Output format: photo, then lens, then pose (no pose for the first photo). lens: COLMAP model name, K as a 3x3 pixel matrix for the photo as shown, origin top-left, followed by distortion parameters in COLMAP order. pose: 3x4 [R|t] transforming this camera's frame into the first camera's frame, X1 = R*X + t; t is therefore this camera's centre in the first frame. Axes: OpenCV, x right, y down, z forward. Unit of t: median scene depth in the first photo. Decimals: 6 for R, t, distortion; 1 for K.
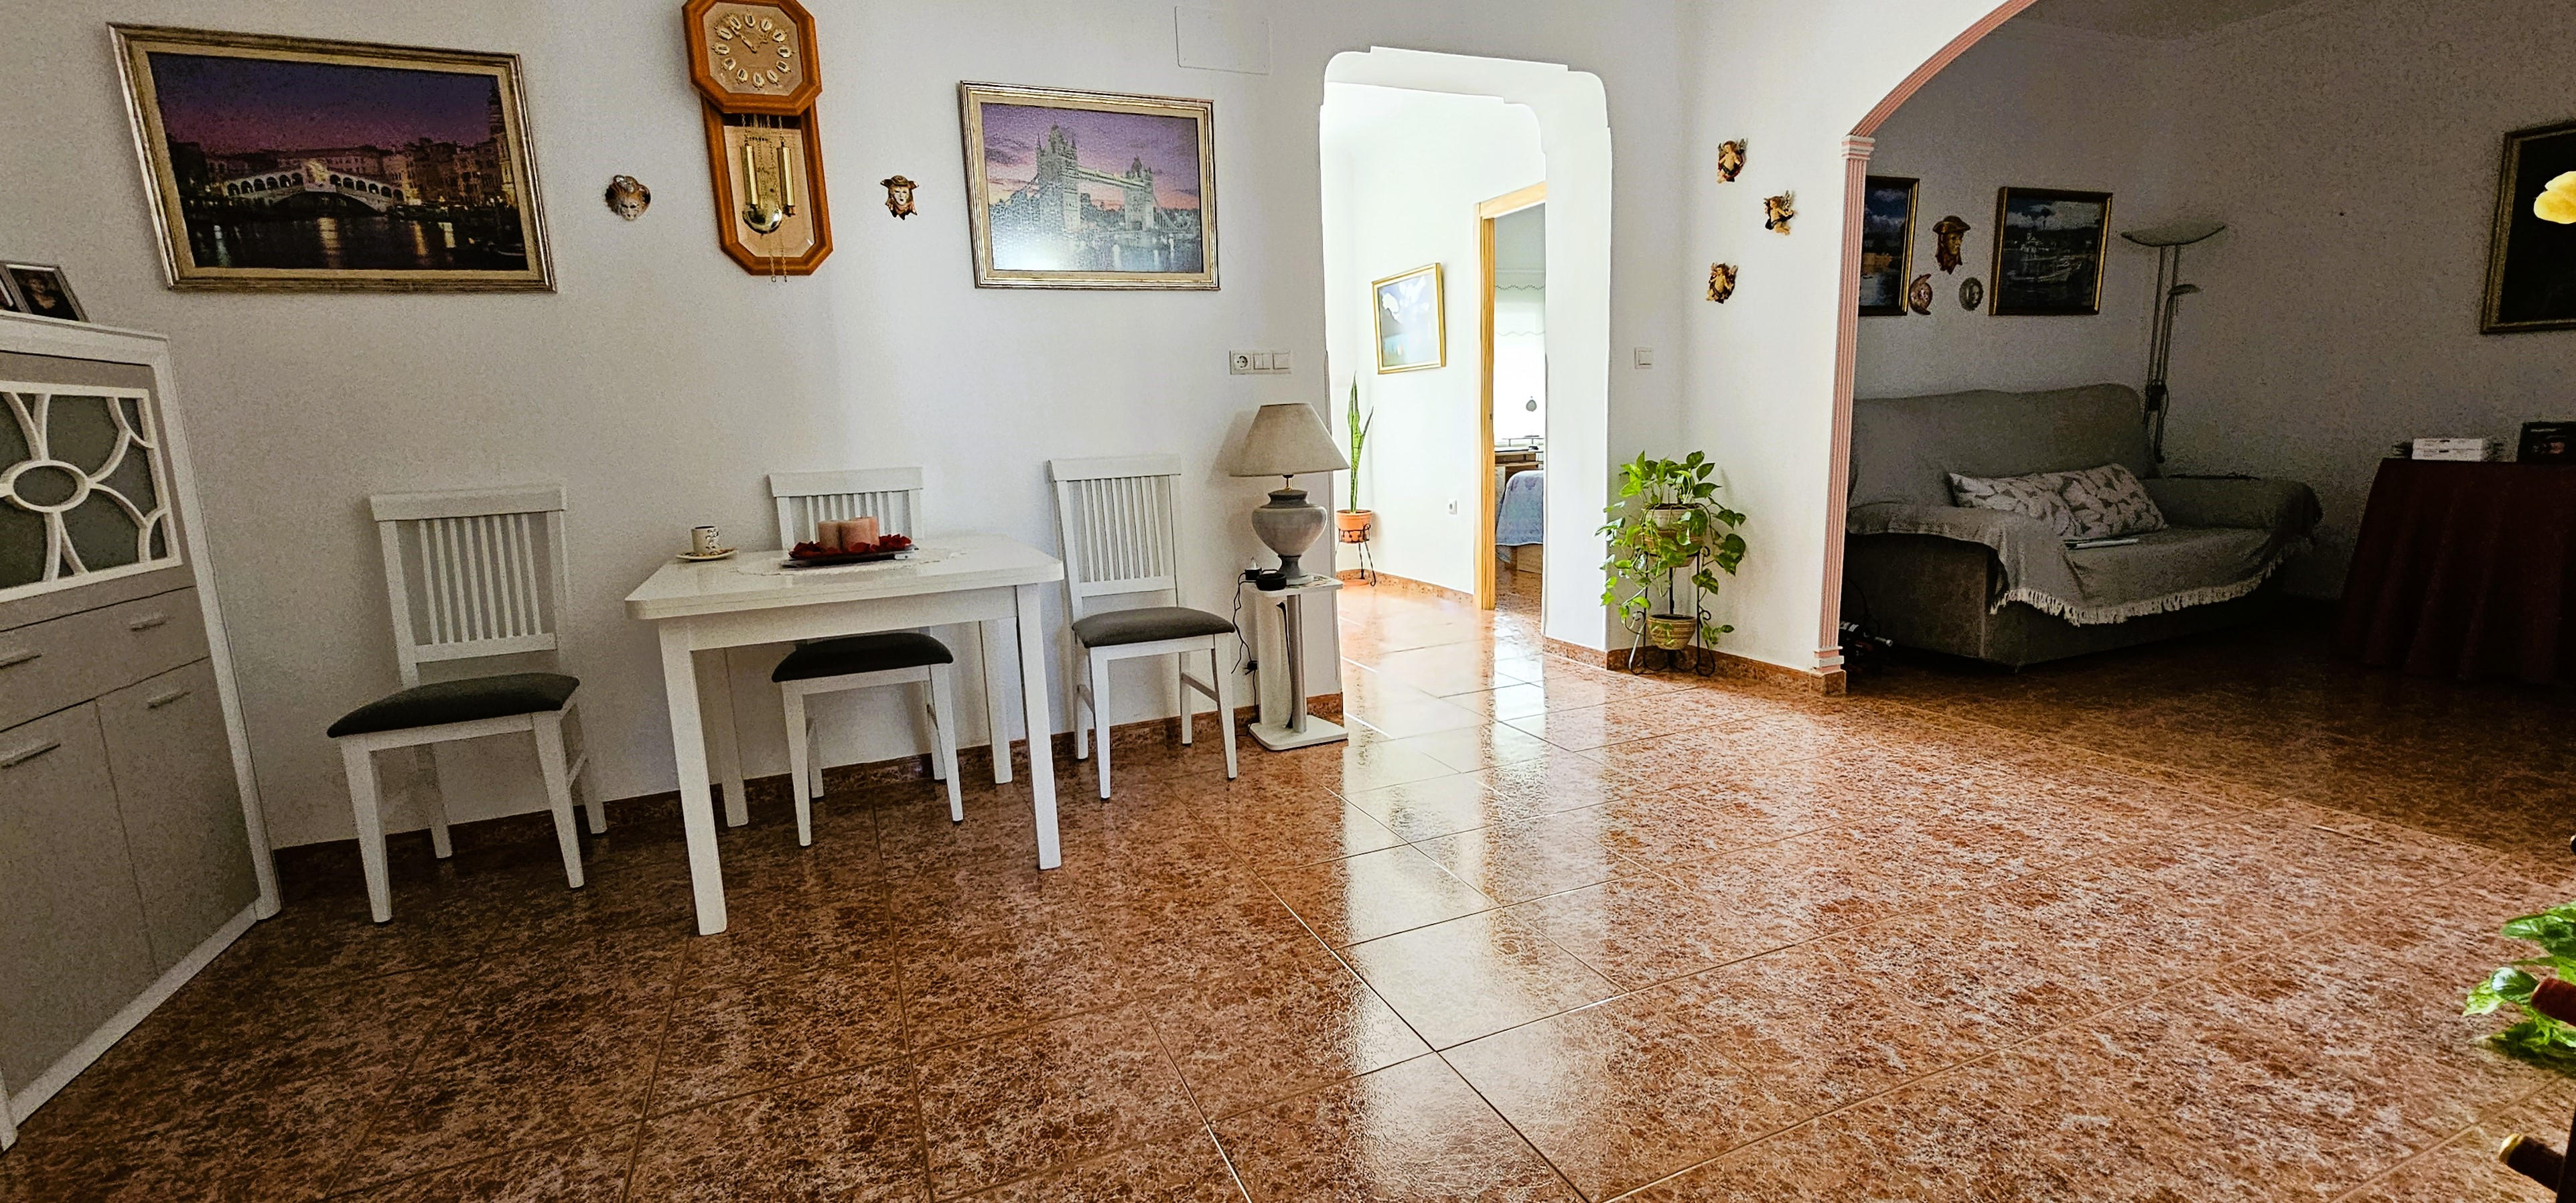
lens RADIAL K [[1101.8, 0, 1283.4], [0, 1101.8, 598.9], [0, 0, 1]] dist [0.001827, 0.000656]
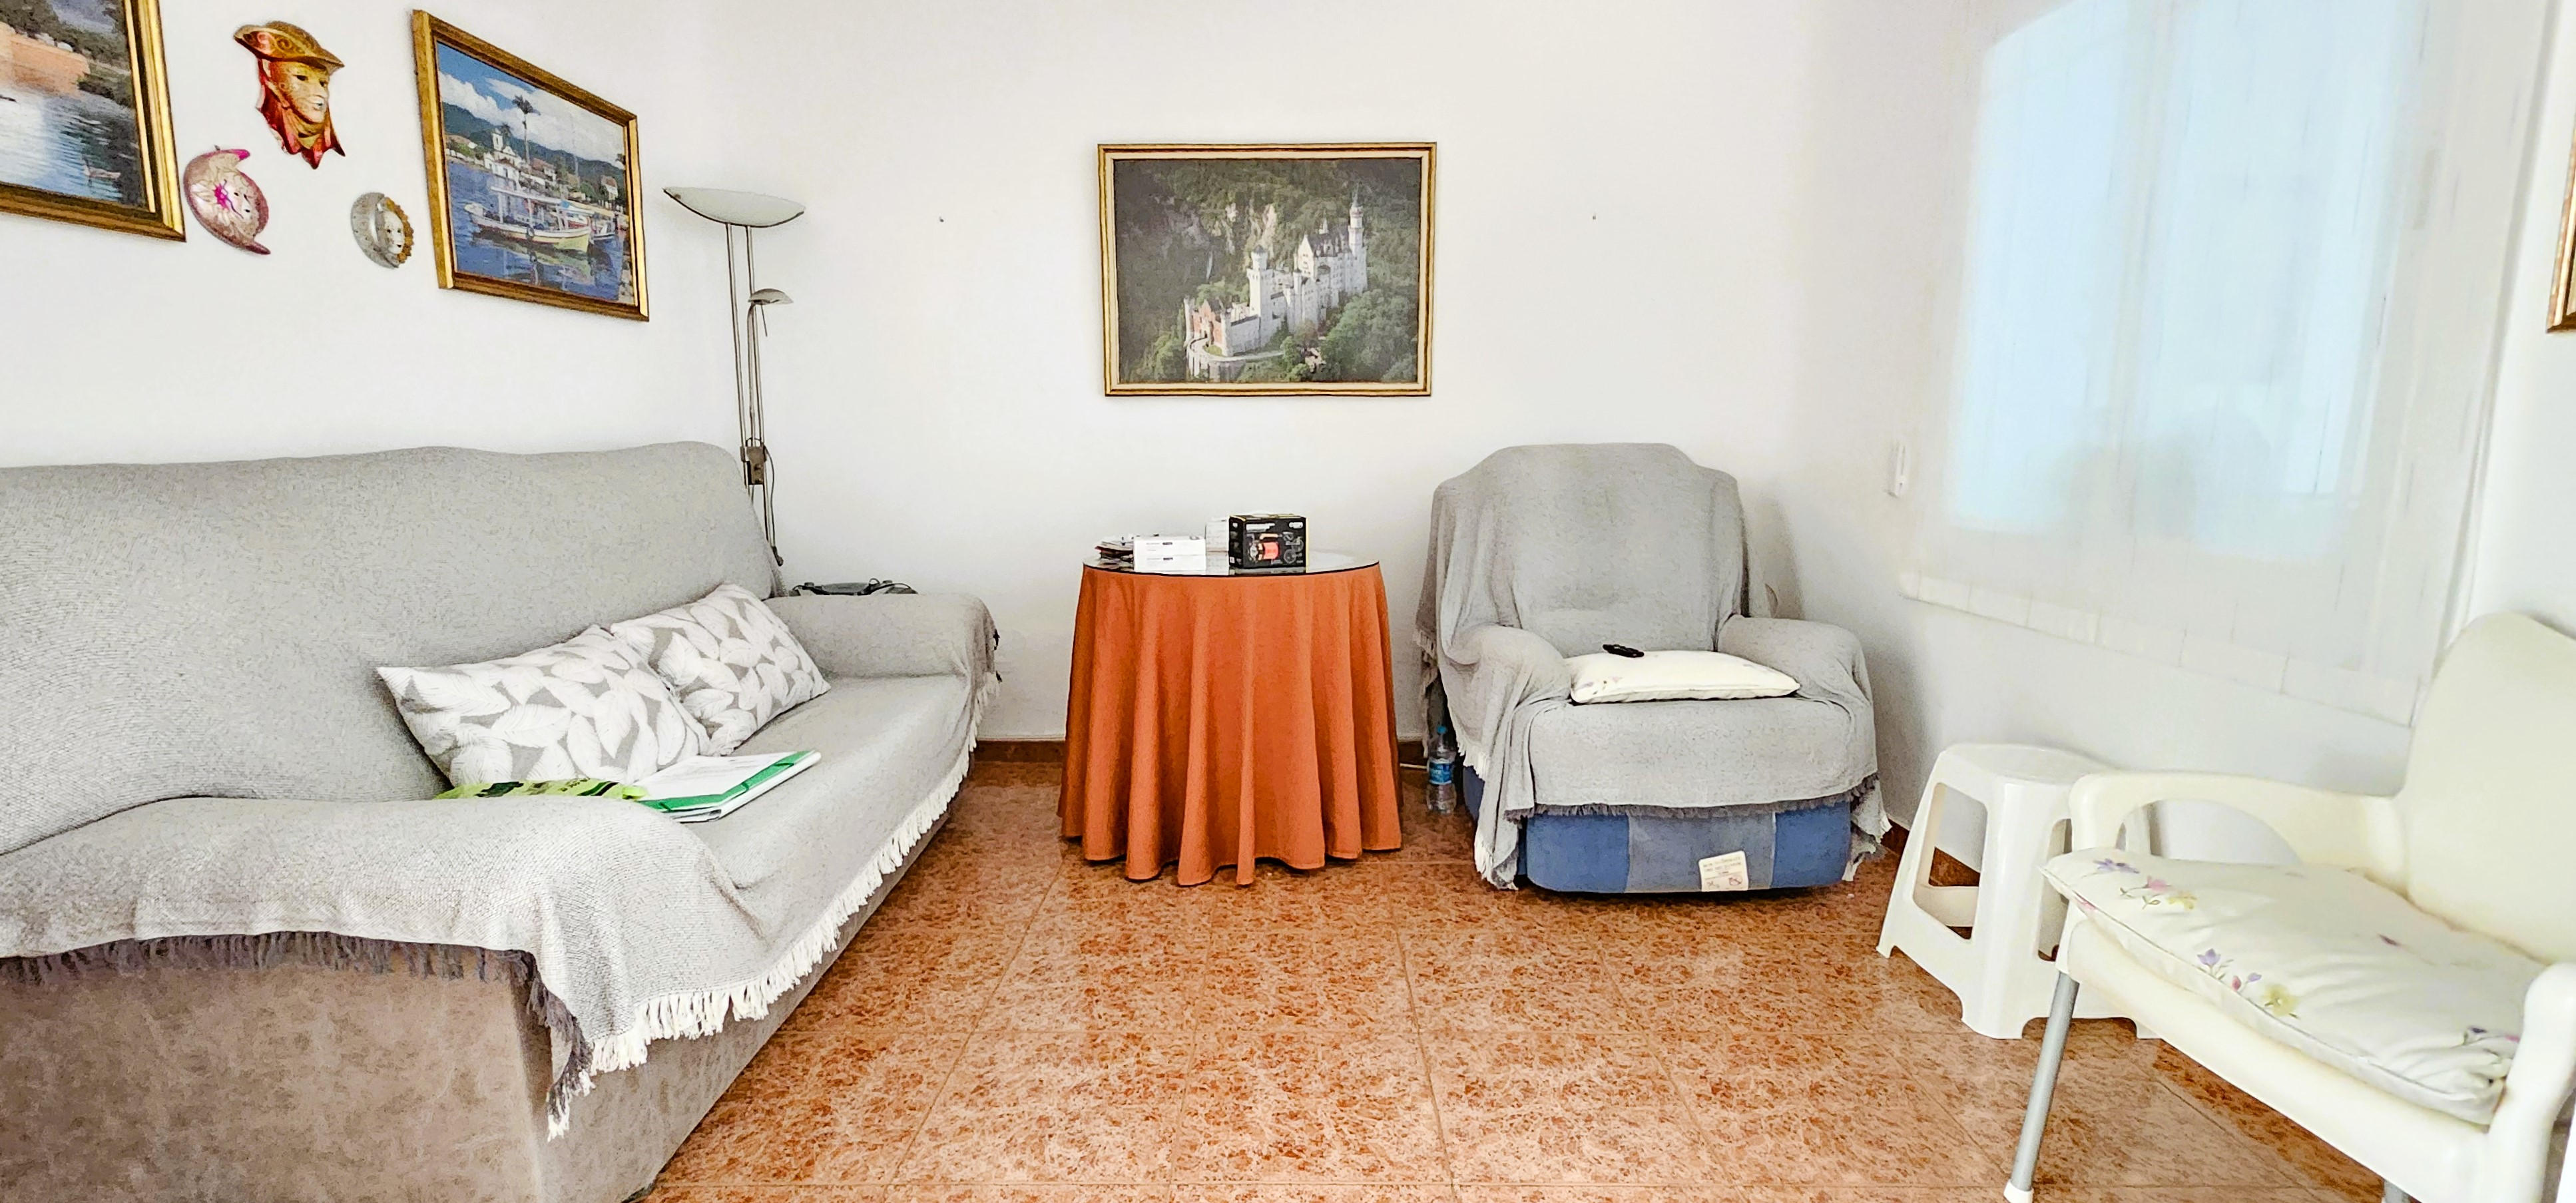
lens RADIAL K [[1072.5, 0, 1288.0], [0, 1072.5, 601.5], [0, 0, 1]] dist [0.000768, 0.000148]
pose [[0.380867, -0.106041, 0.918529, 0.574046], [0.136244, 0.988995, 0.057682, -0.169933], [-0.914537, 0.103174, 0.391123, 0.841664]]
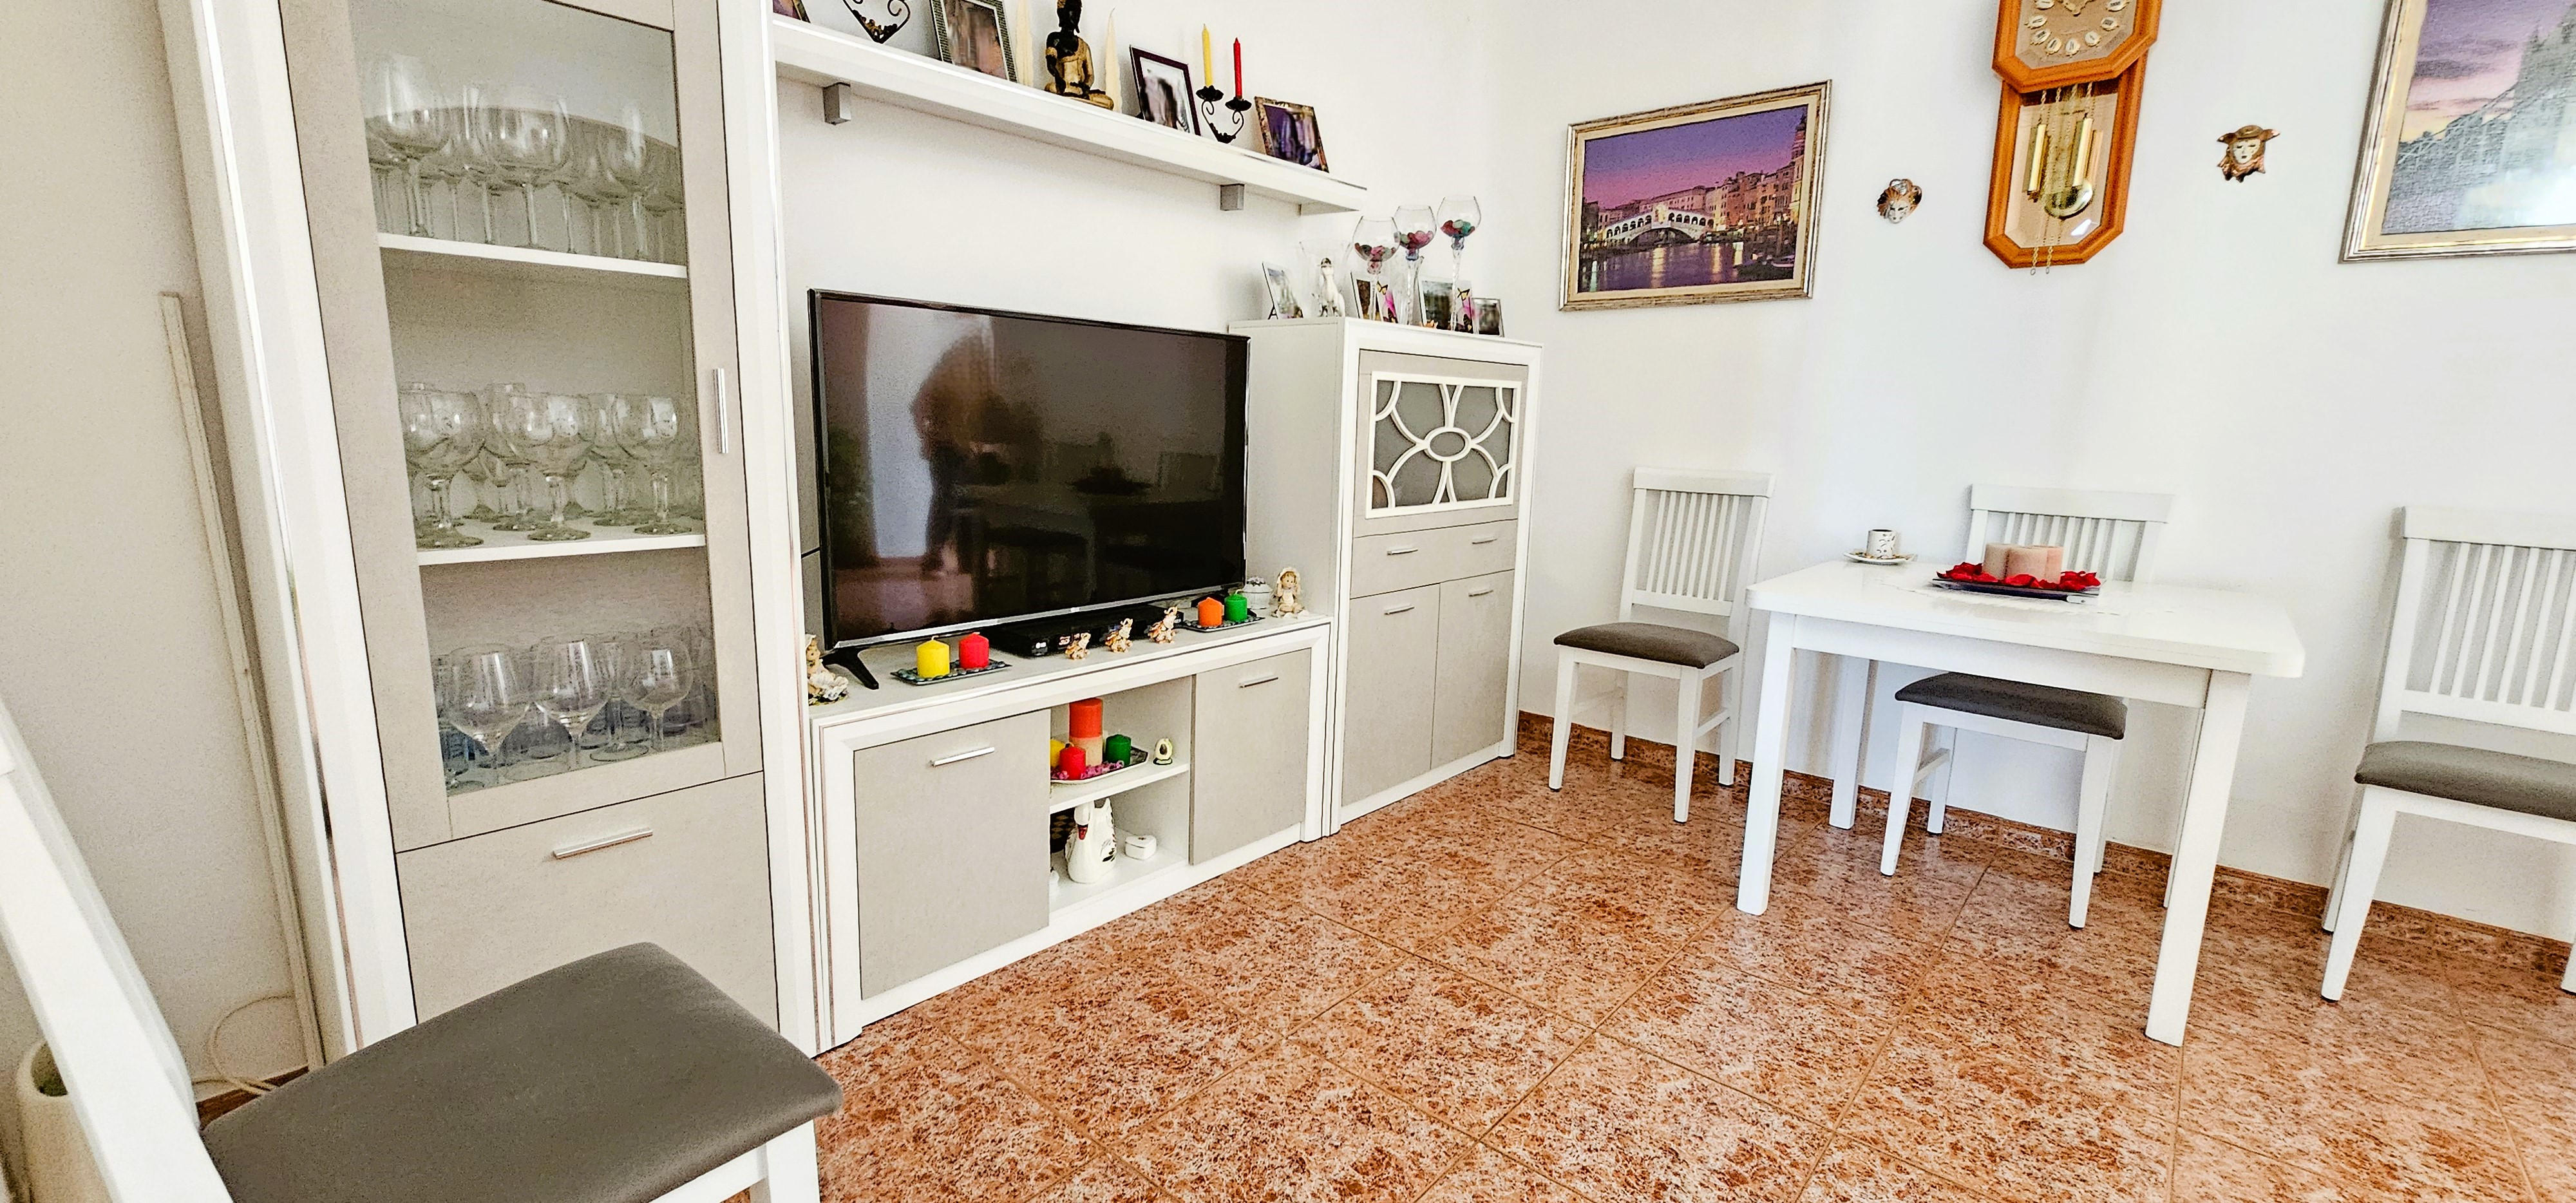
lens RADIAL K [[1055.2, 0, 1285.9], [0, 1055.2, 605.0], [0, 0, 1]] dist [-0.001467, 0.000817]
pose [[0.431589, 0.210957, -0.877056, 0.088665], [-0.186899, 0.972085, 0.141843, -0.032785], [0.882496, 0.102703, 0.458969, 0.091737]]
